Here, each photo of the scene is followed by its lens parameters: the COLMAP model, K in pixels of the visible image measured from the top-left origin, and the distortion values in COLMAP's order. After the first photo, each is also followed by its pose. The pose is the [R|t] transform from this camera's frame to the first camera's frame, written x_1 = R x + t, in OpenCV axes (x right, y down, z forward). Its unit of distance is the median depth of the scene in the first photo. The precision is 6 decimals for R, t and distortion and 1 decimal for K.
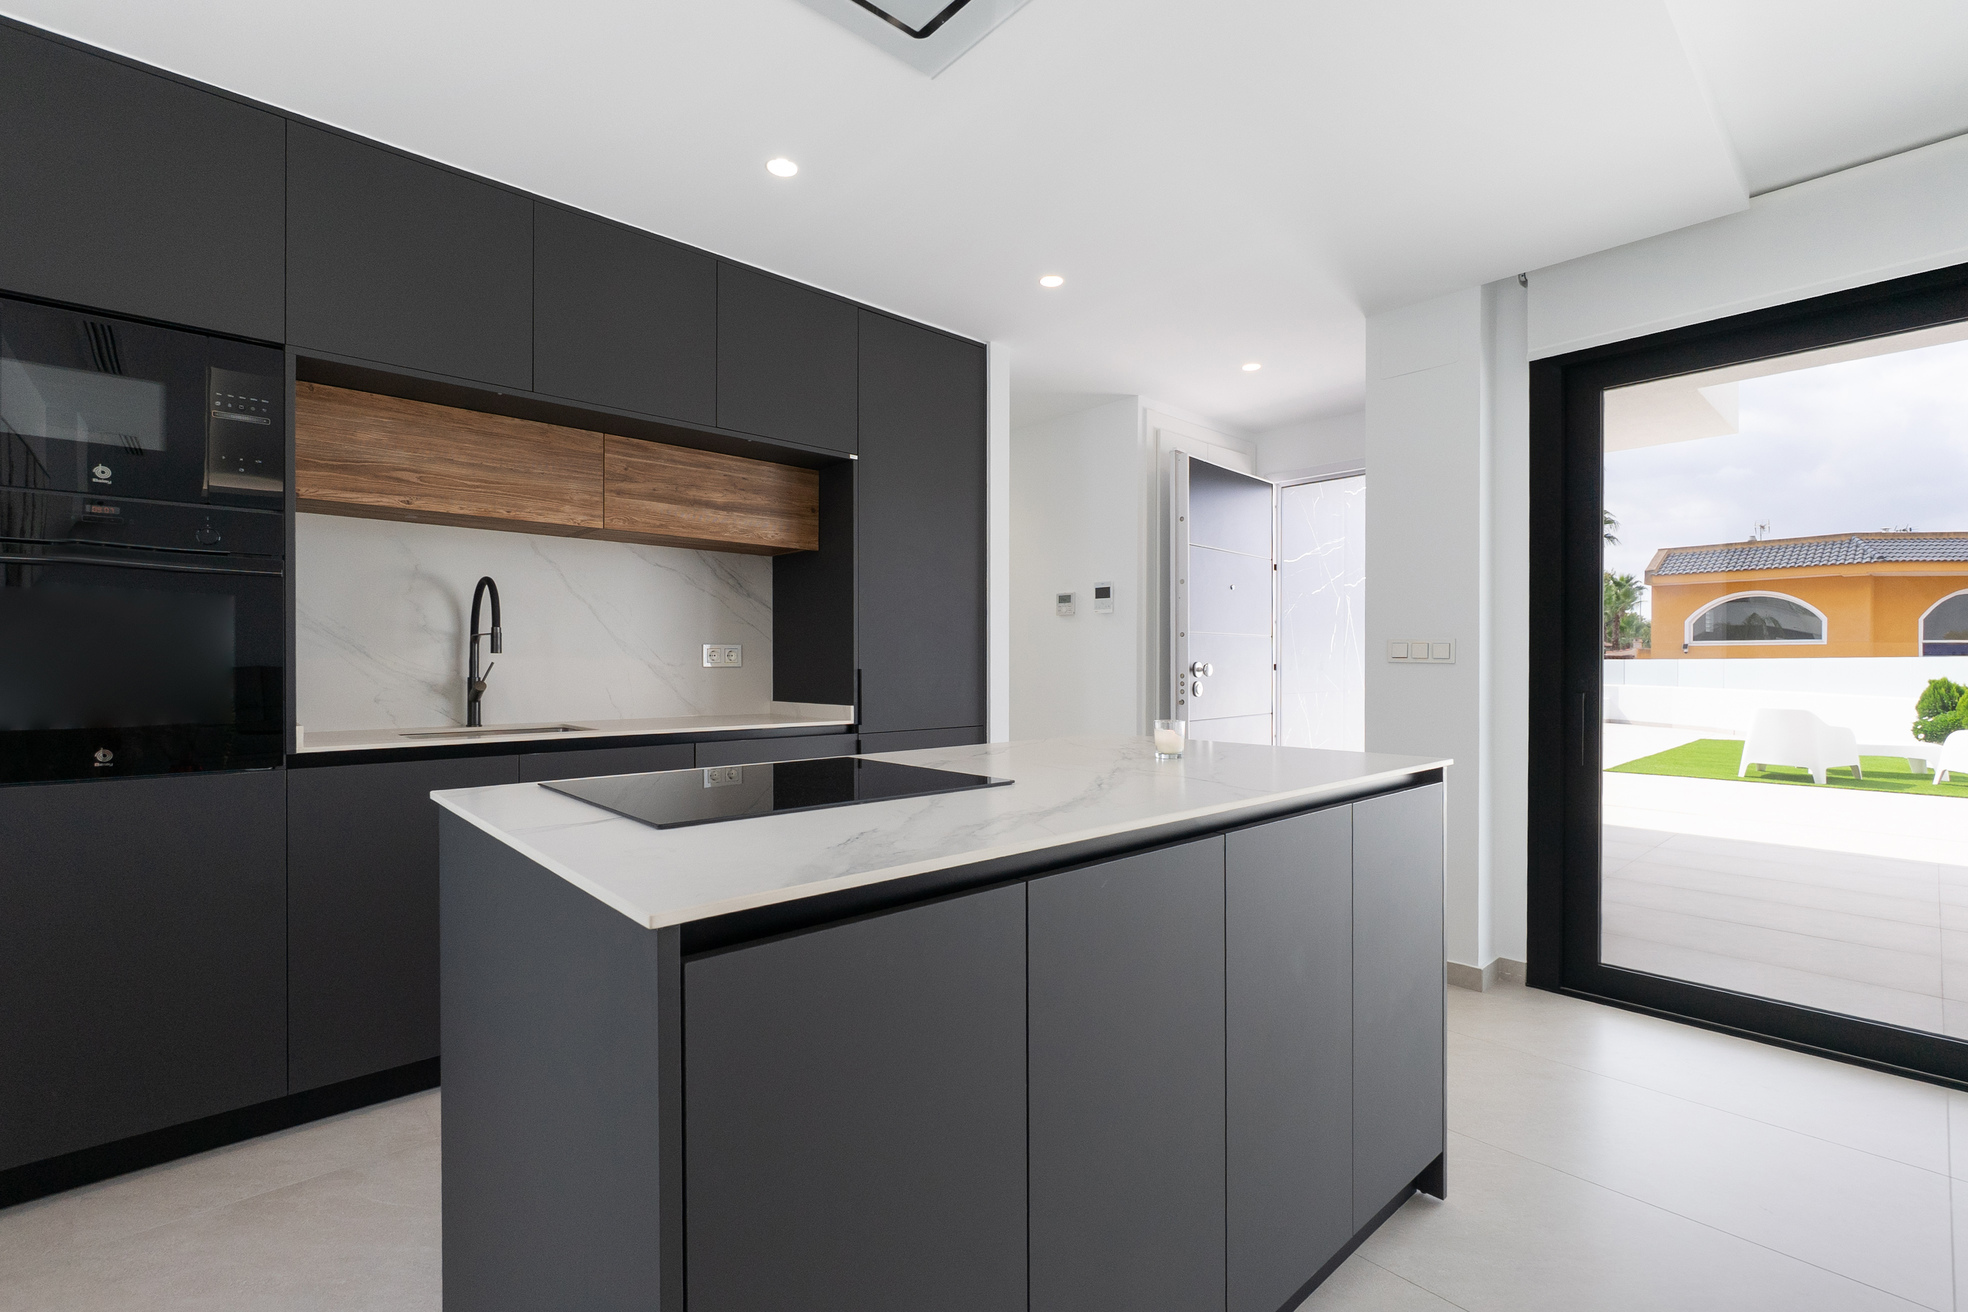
lens RADIAL K [[862.0, 0, 973.5], [0, 862.0, 662.9], [0, 0, 1]] dist [-0.014679, -0.000121]
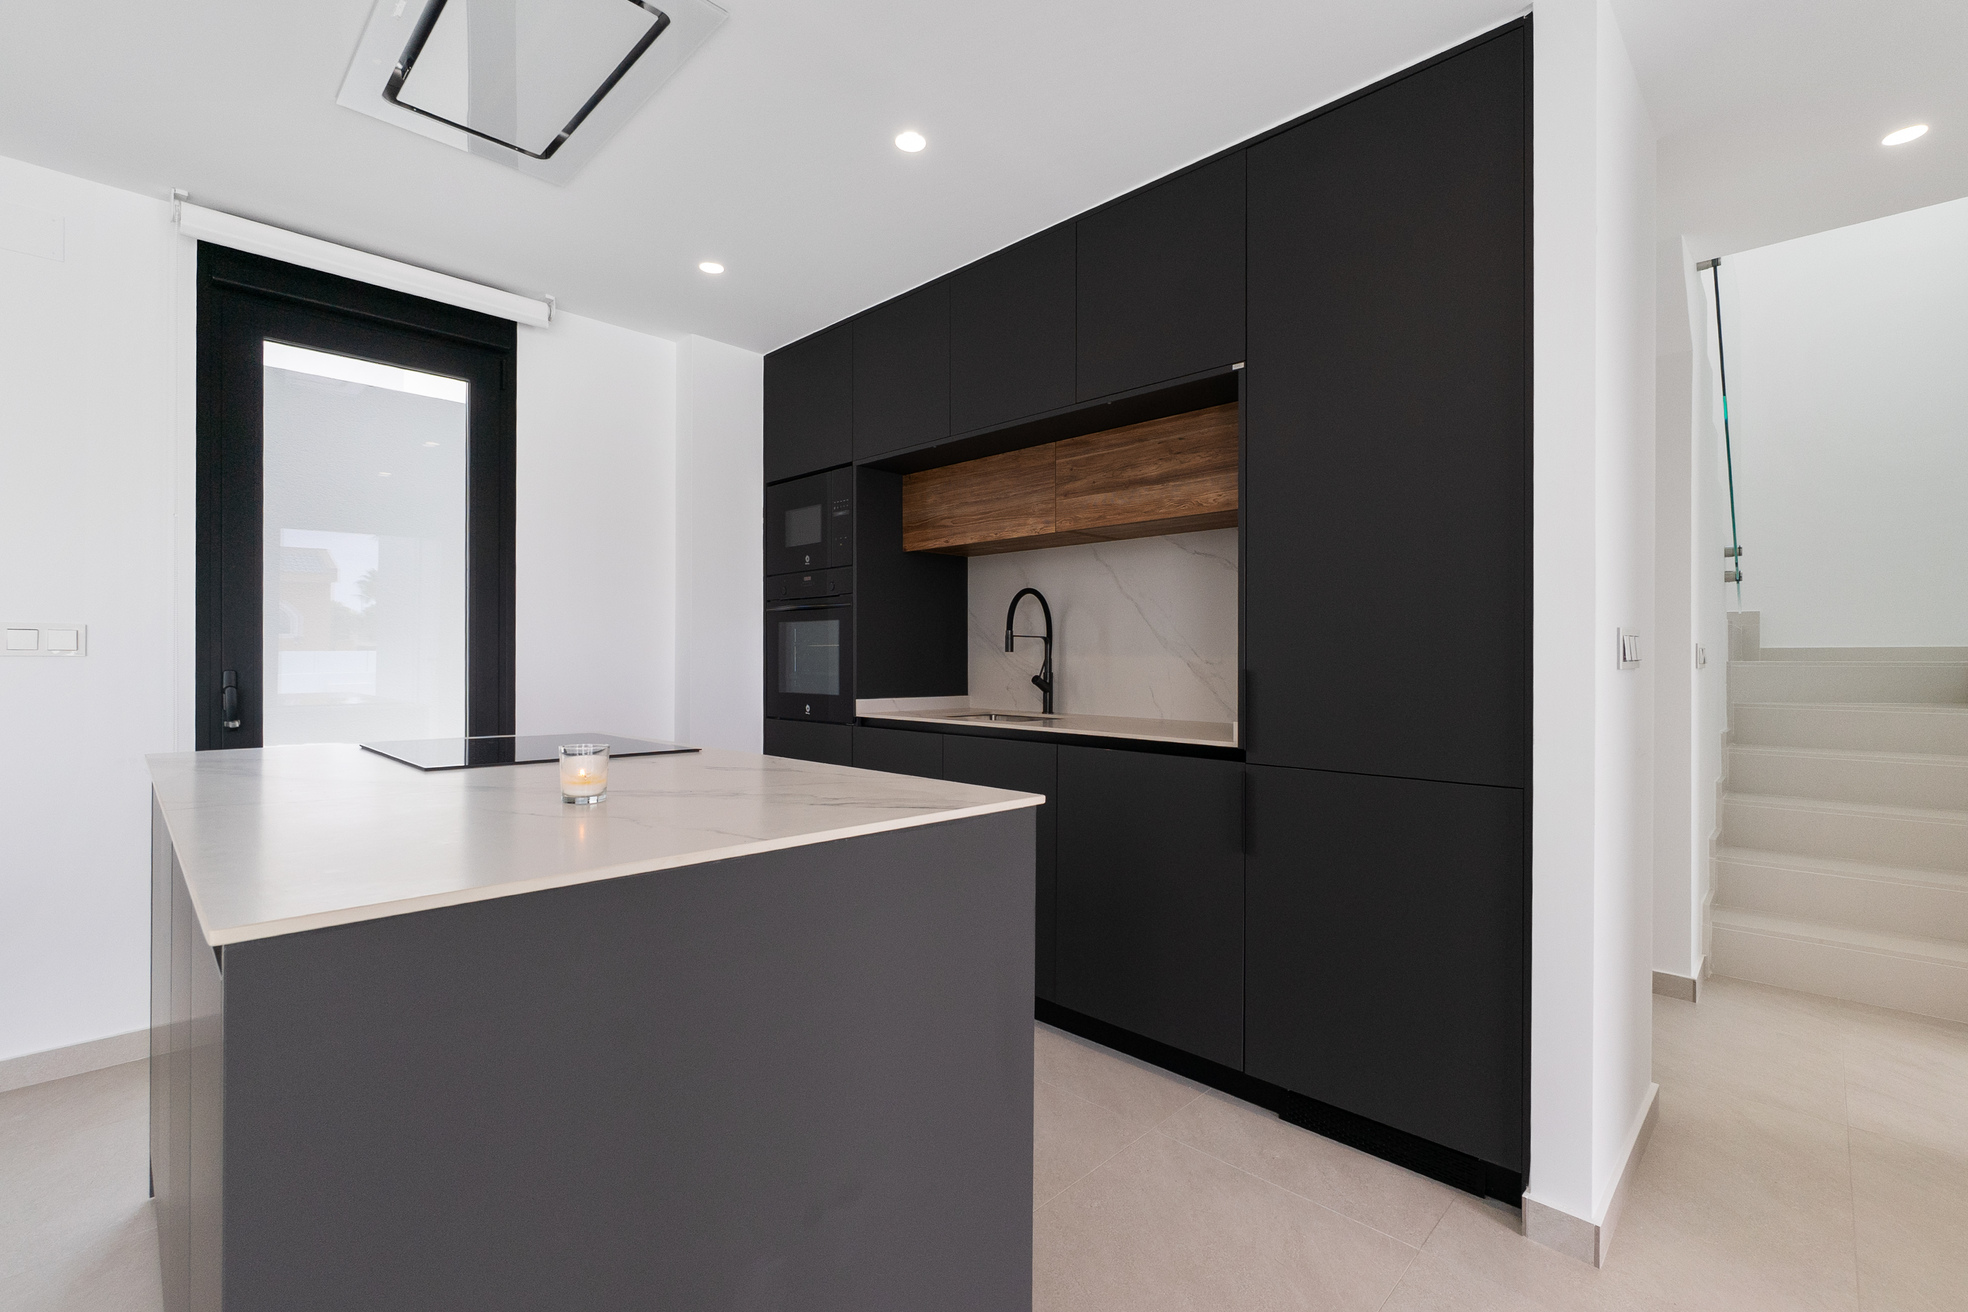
lens RADIAL K [[862.0, 0, 982.9], [0, 862.0, 656.2], [0, 0, 1]] dist [-0.014679, -0.000121]
pose [[0.067744, -0.003275, -0.997697, 0.599365], [-0.002337, 0.999991, -0.003441, -0.001115], [0.997700, 0.002565, 0.067736, 0.822147]]
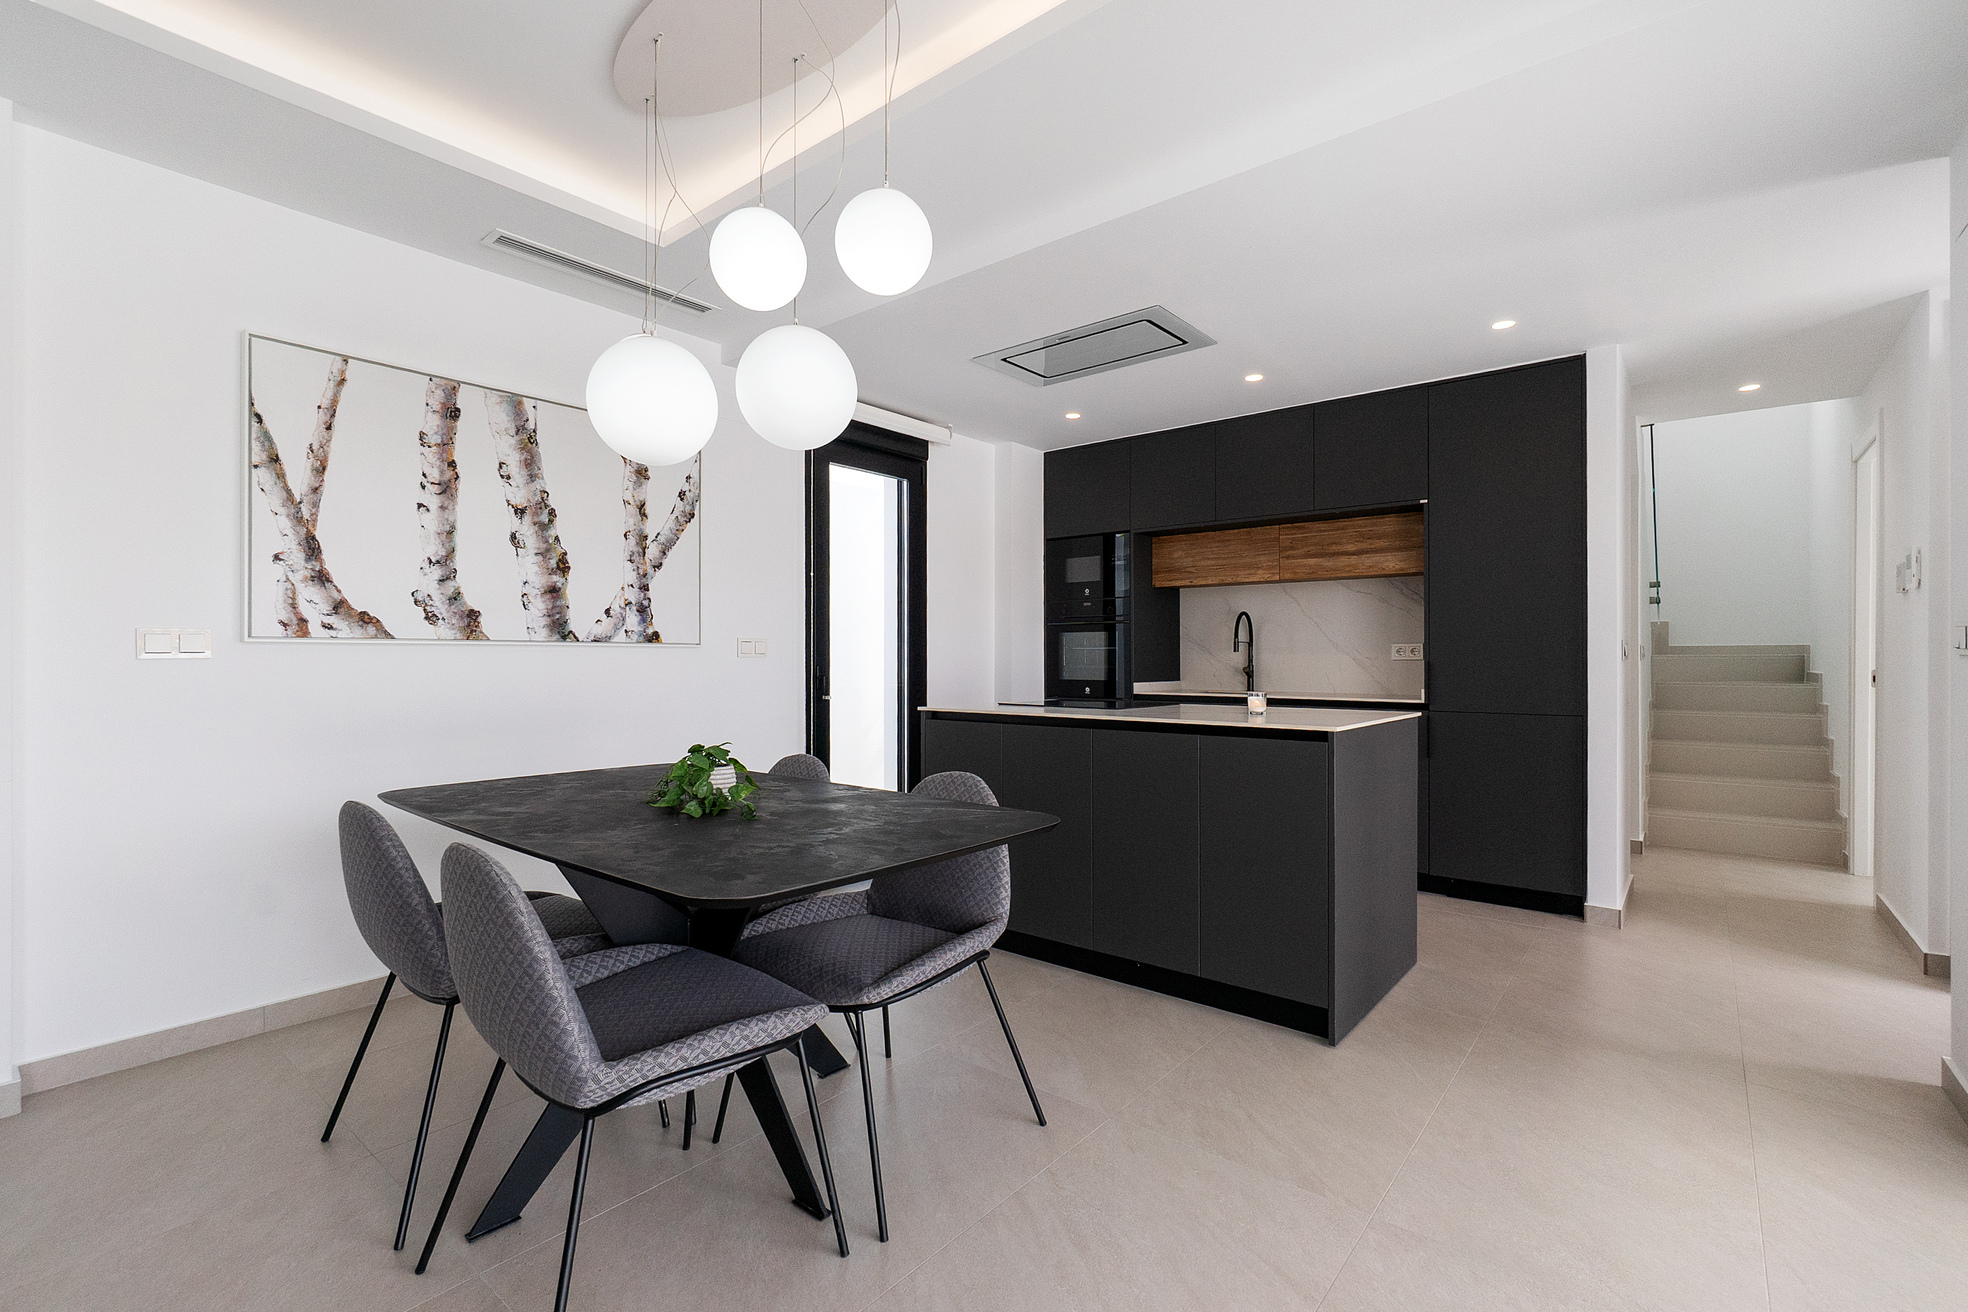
lens RADIAL K [[862.0, 0, 986.2], [0, 862.0, 655.9], [0, 0, 1]] dist [-0.014679, -0.000121]
pose [[0.146992, -0.002401, -0.989135, 1.177315], [0.003911, 0.999991, -0.001846, -0.001509], [0.989130, -0.003597, 0.147000, 0.153234]]
